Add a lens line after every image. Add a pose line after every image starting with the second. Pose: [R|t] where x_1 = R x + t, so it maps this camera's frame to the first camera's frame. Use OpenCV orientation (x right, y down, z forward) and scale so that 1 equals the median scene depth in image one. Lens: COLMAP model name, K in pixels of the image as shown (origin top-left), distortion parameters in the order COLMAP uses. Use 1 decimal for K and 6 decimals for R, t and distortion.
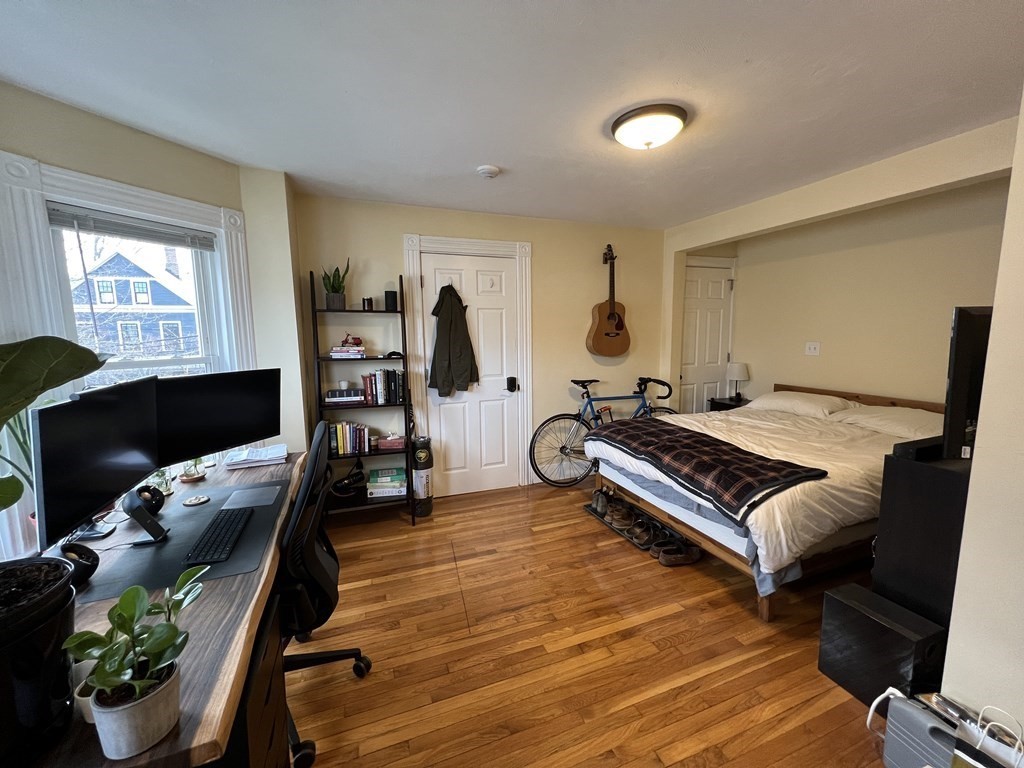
lens RADIAL K [[408.7, 0, 509.8], [0, 408.7, 382.2], [0, 0, 1]] dist [-0.002725, 0.000998]
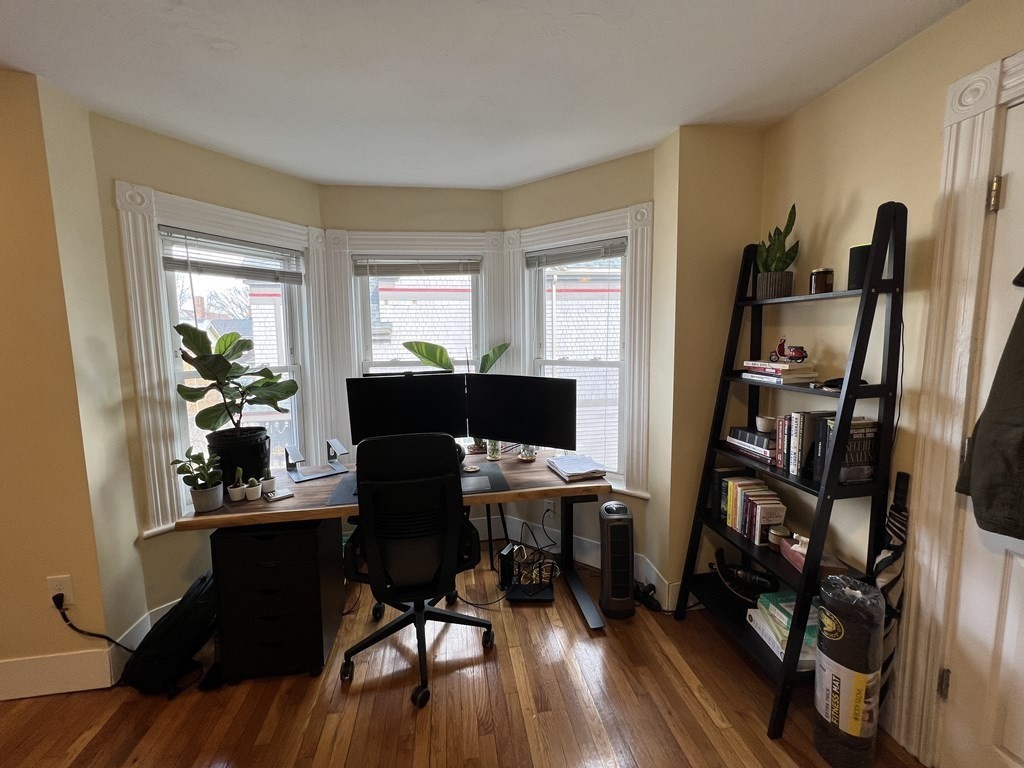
lens RADIAL K [[408.7, 0, 511.0], [0, 408.7, 381.1], [0, 0, 1]] dist [-0.002725, 0.000998]
pose [[-0.195092, 0.116830, -0.973802, 0.252348], [-0.102959, 0.984955, 0.138795, -0.102703], [0.975366, 0.127339, -0.180128, 0.747324]]
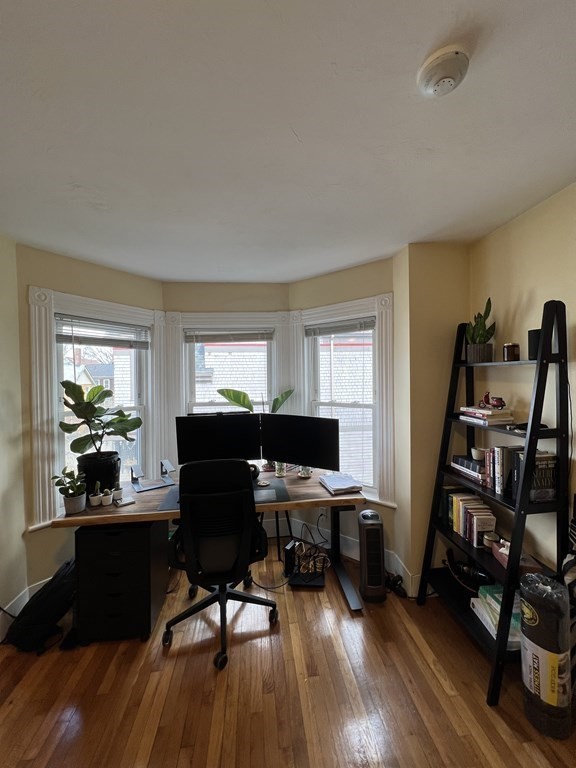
lens RADIAL K [[306.6, 0, 289.8], [0, 306.6, 382.9], [0, 0, 1]] dist [-0.002725, 0.000998]
pose [[-0.234480, 0.031499, -0.971611, 0.278671], [-0.101572, 0.993210, 0.056711, -0.133165], [0.966800, 0.111986, -0.229688, 0.773642]]
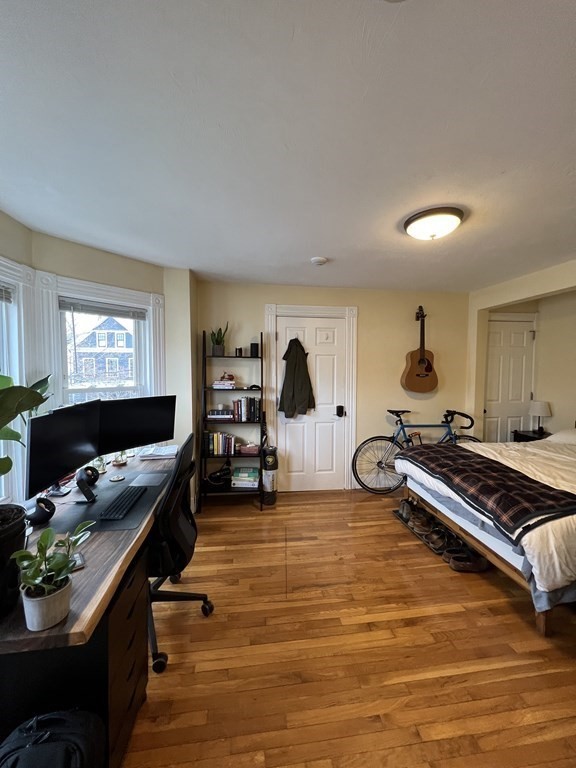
lens RADIAL K [[306.6, 0, 289.2], [0, 306.6, 383.1], [0, 0, 1]] dist [-0.002725, 0.000998]
pose [[0.974455, 0.026755, -0.222982, 0.077700], [-0.042504, 0.996905, -0.066130, -0.015975], [0.220523, 0.073919, 0.972577, -0.019372]]
